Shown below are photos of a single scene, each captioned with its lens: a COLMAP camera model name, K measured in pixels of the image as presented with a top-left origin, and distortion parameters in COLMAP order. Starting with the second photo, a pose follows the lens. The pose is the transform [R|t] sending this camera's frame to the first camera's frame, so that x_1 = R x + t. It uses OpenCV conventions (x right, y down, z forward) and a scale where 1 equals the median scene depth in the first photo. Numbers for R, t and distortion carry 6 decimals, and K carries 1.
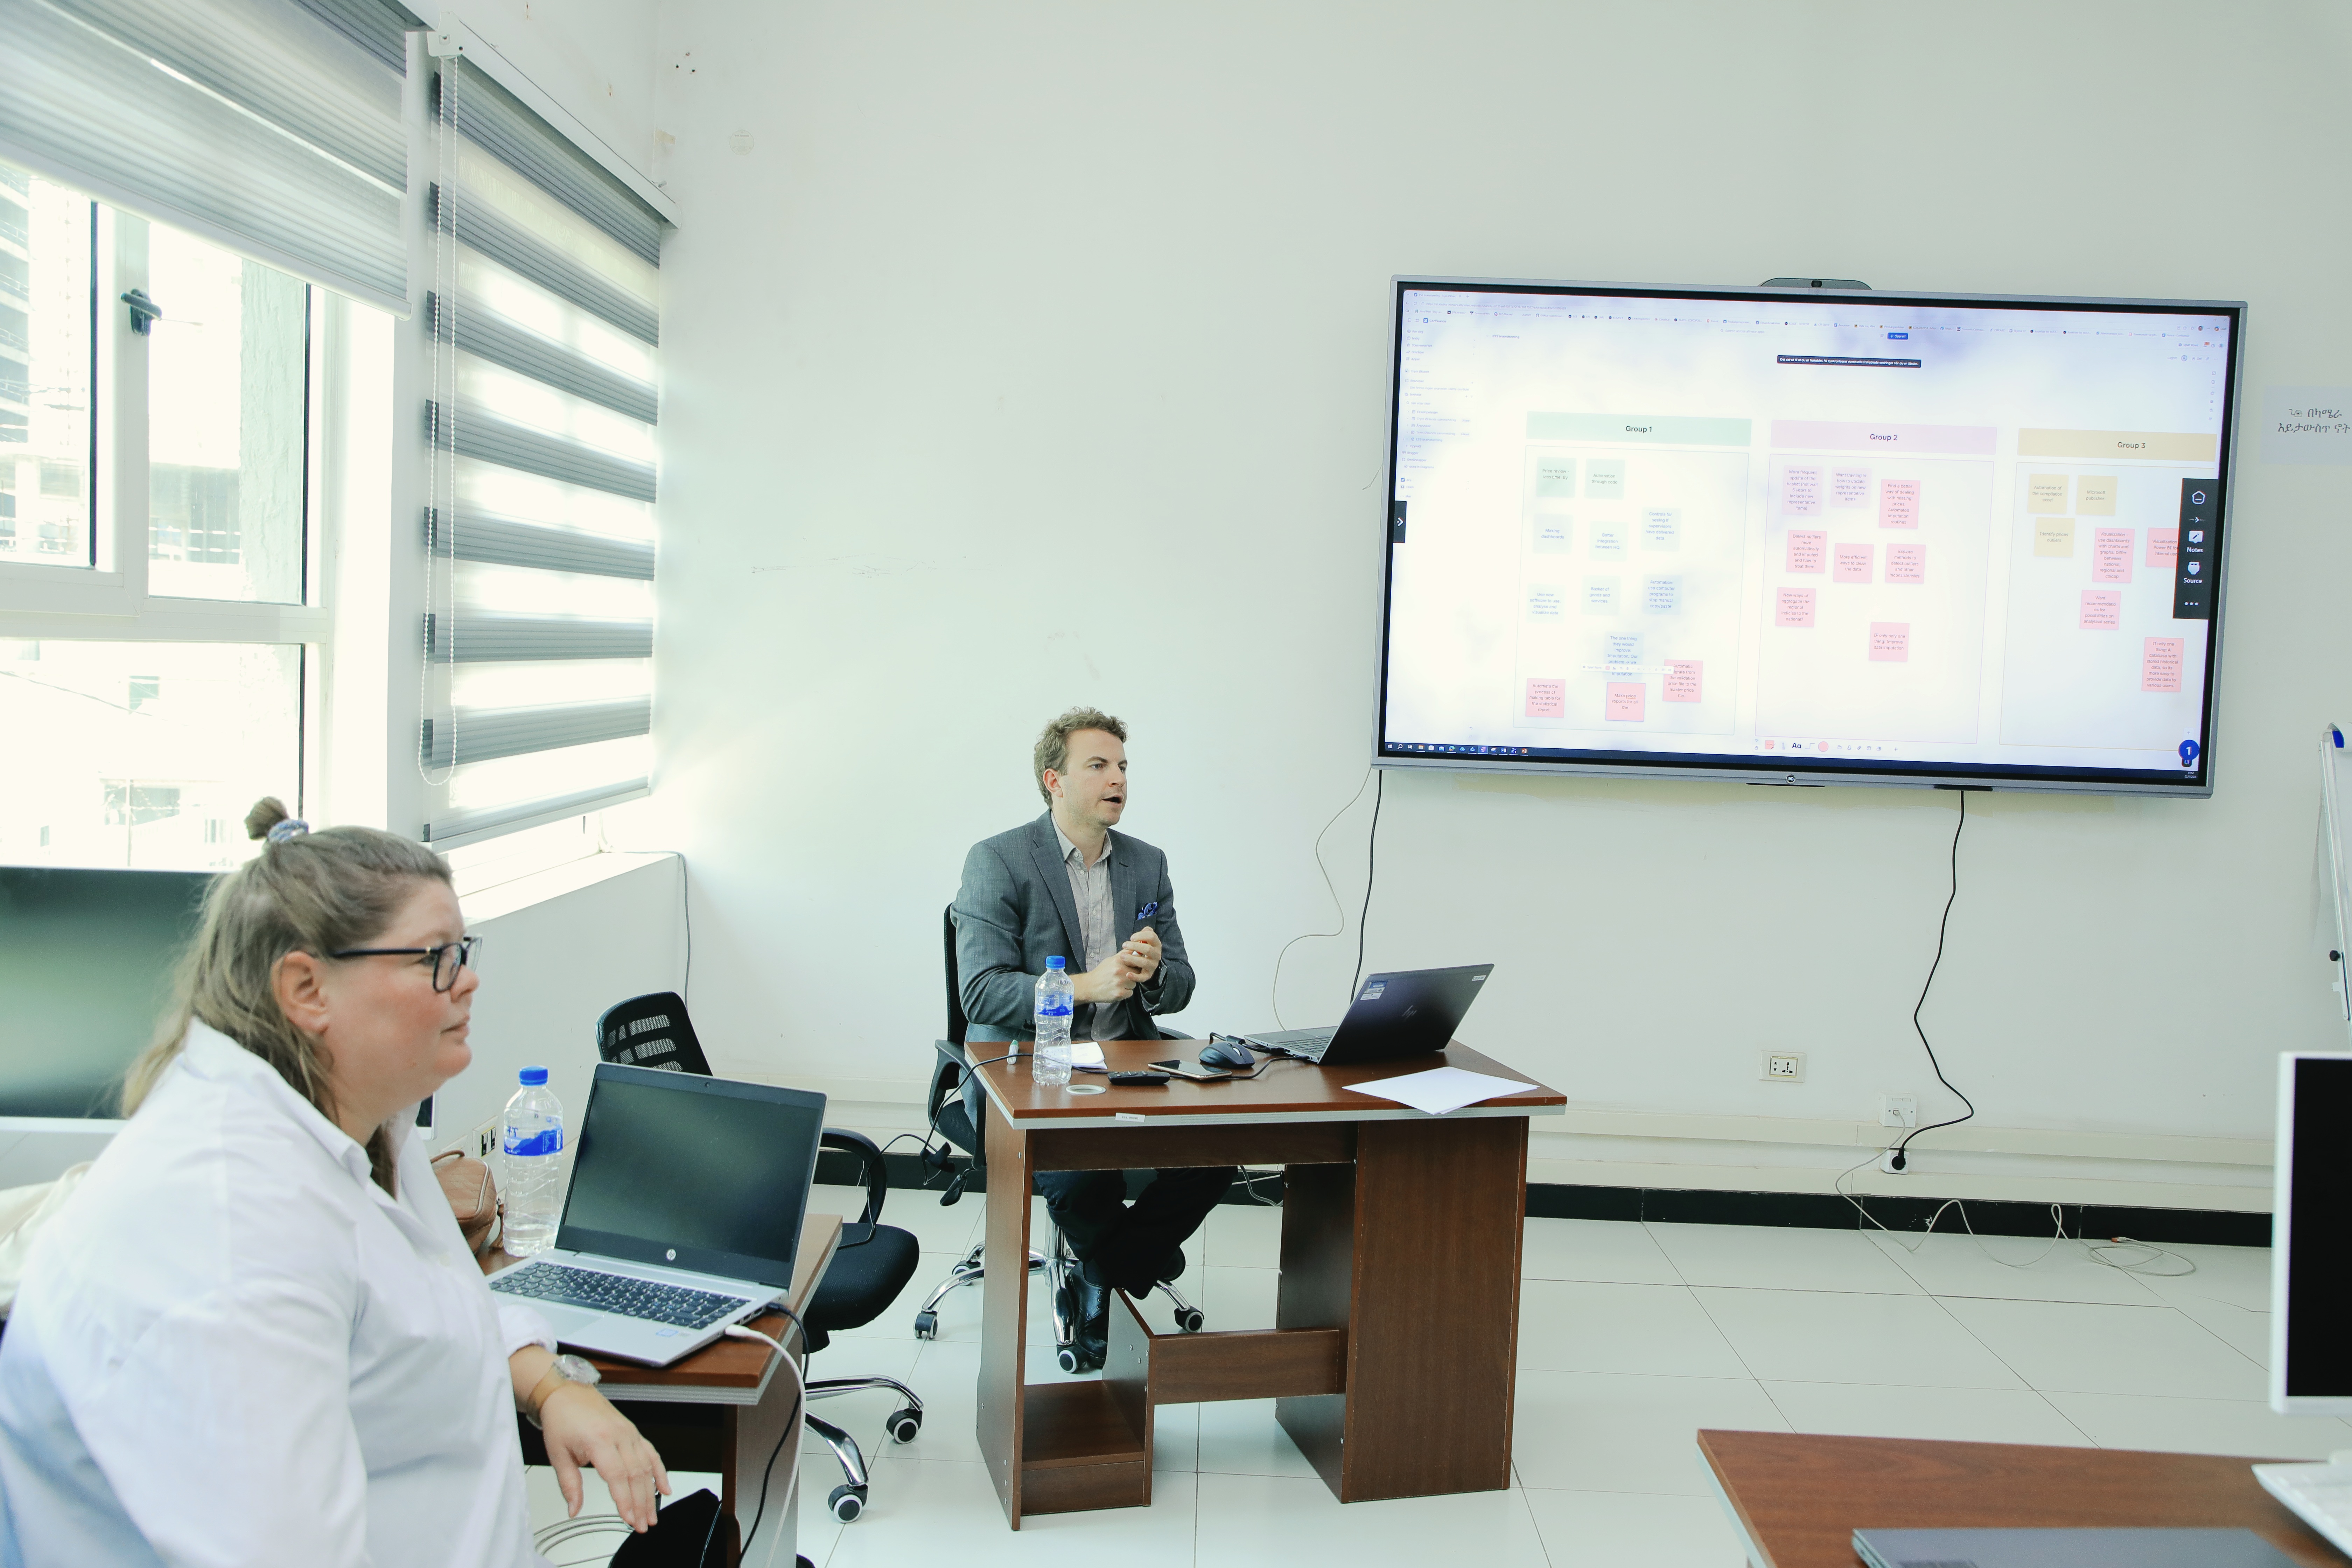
lens RADIAL K [[2025.0, 0, 1176.0], [0, 2025.0, 784.0], [0, 0, 1]] dist [0.001744, -0.000004]
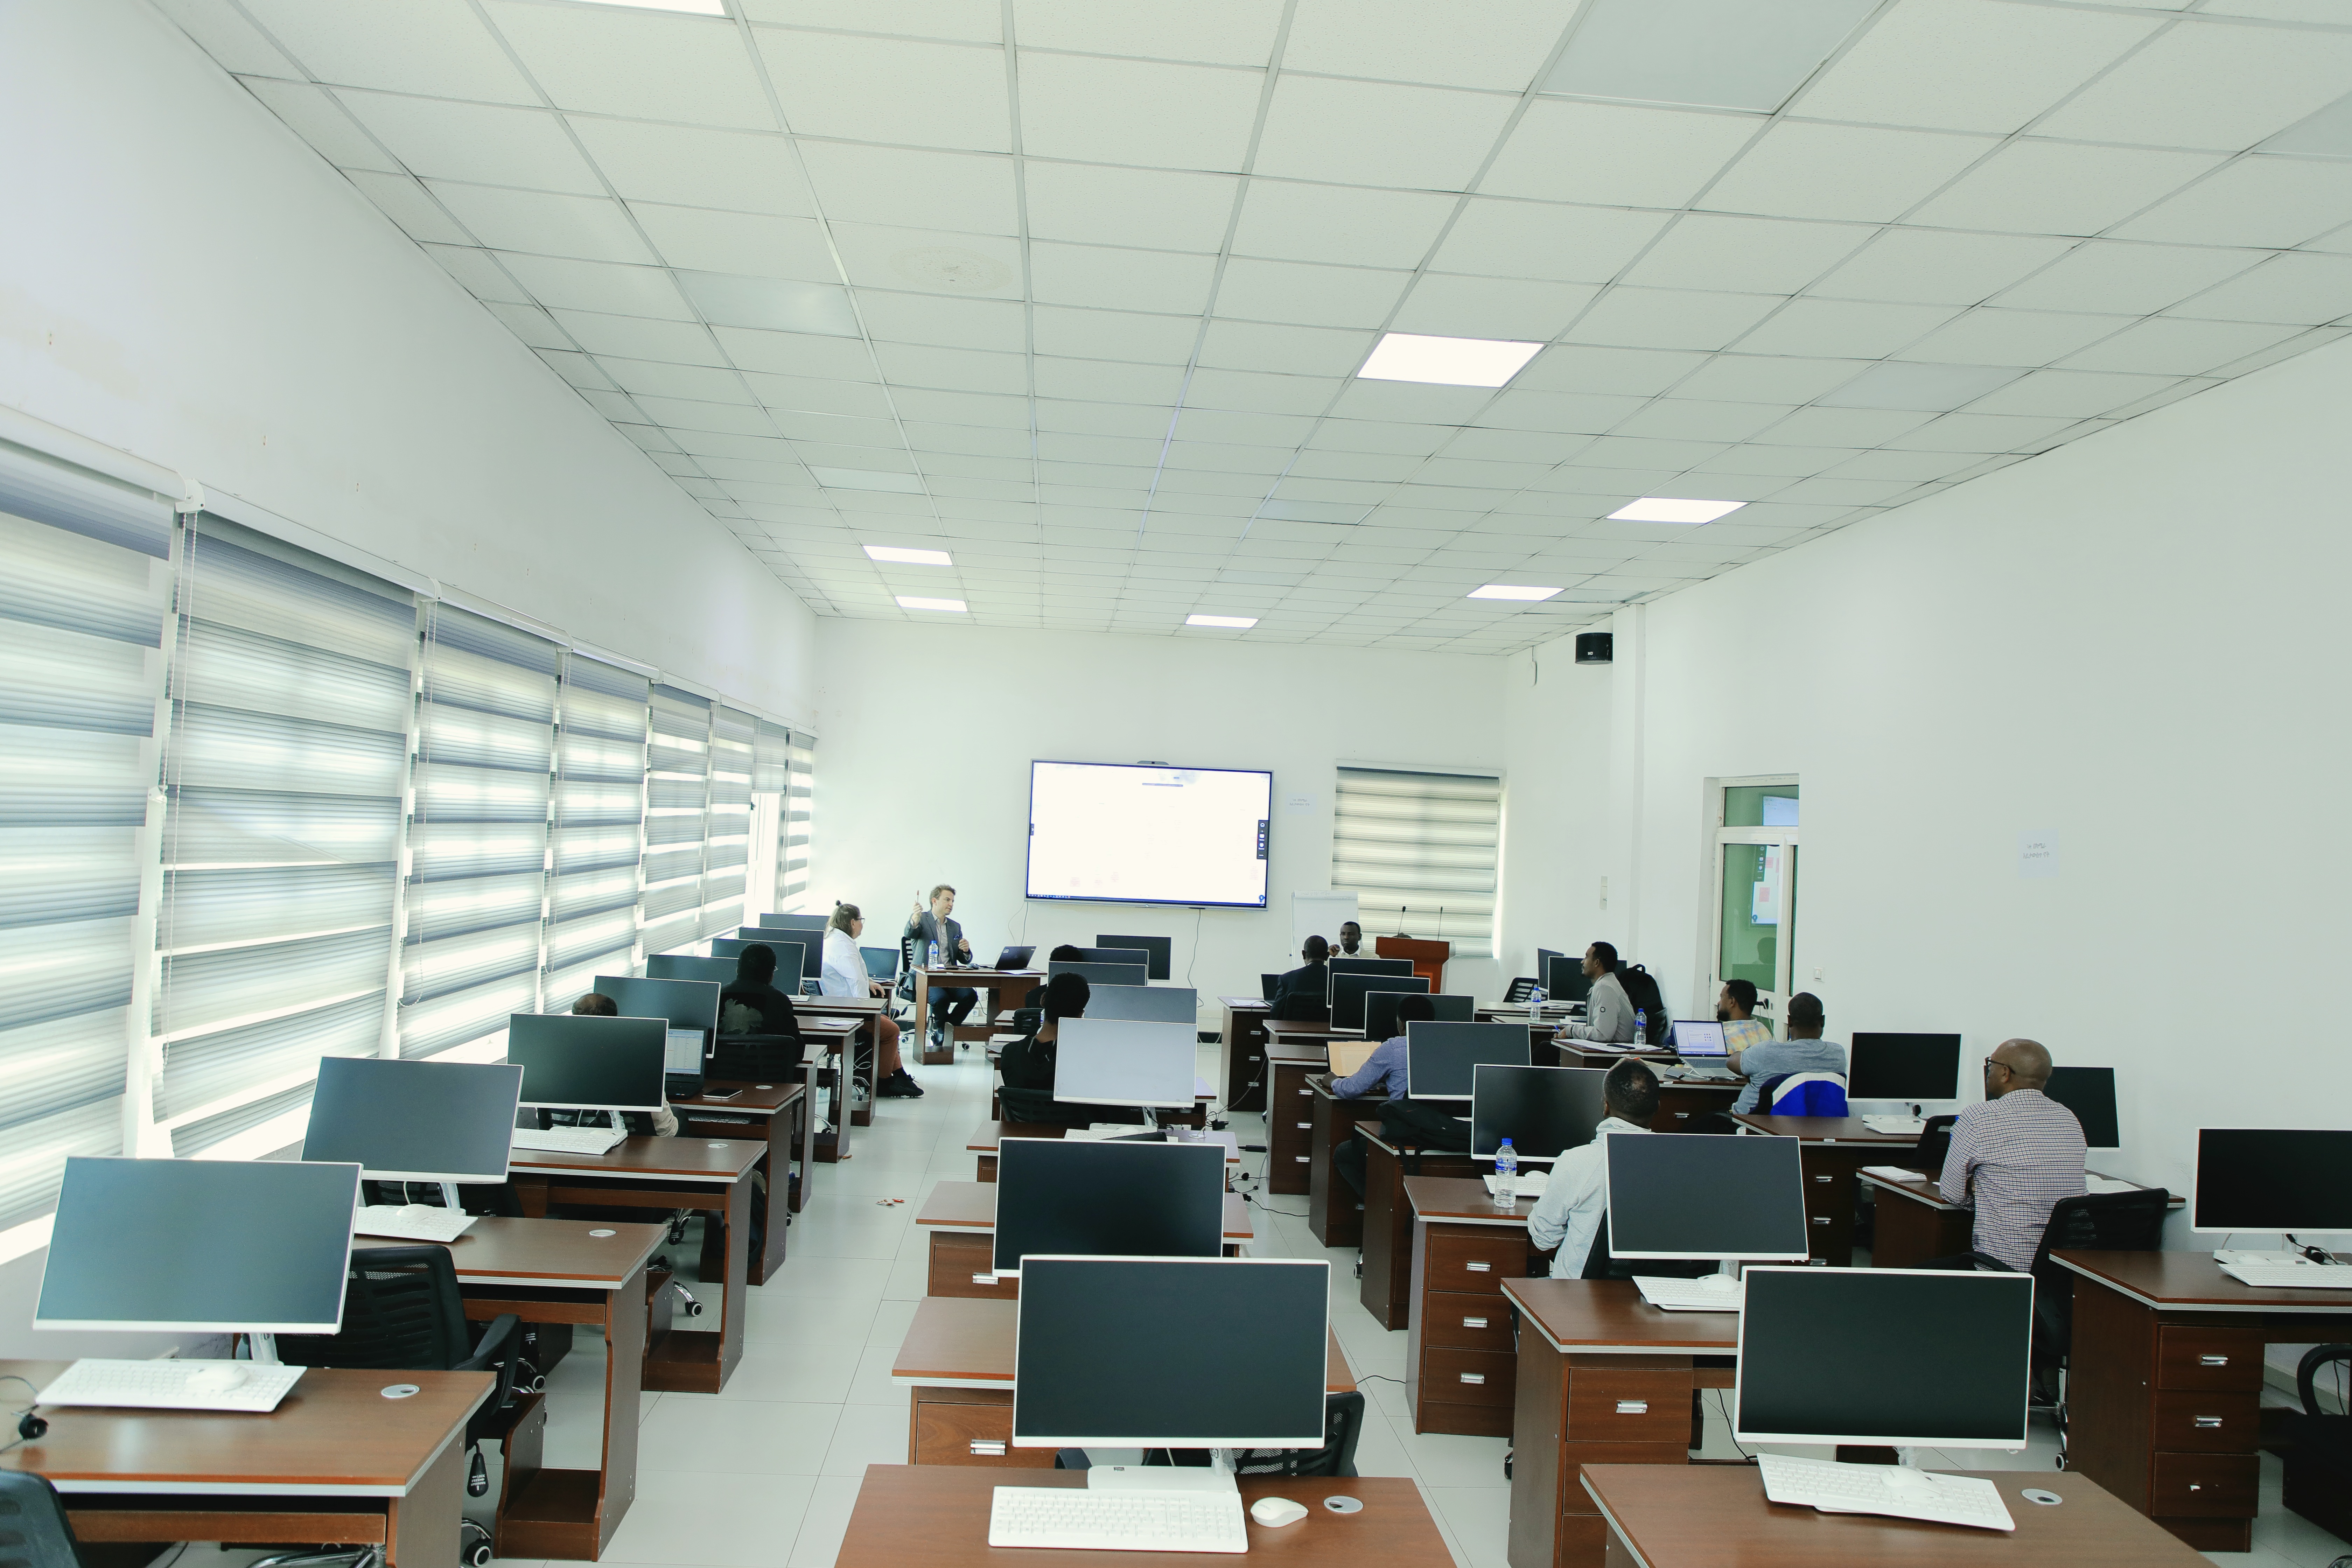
lens RADIAL K [[1569.9, 0, 1176.0], [0, 1569.9, 784.0], [0, 0, 1]] dist [-0.090225, -0.000141]
pose [[0.992212, 0.012680, 0.123910, 0.022817], [0.000000, 0.994805, -0.101797, 0.062938], [-0.124557, 0.101004, 0.987058, -1.646434]]
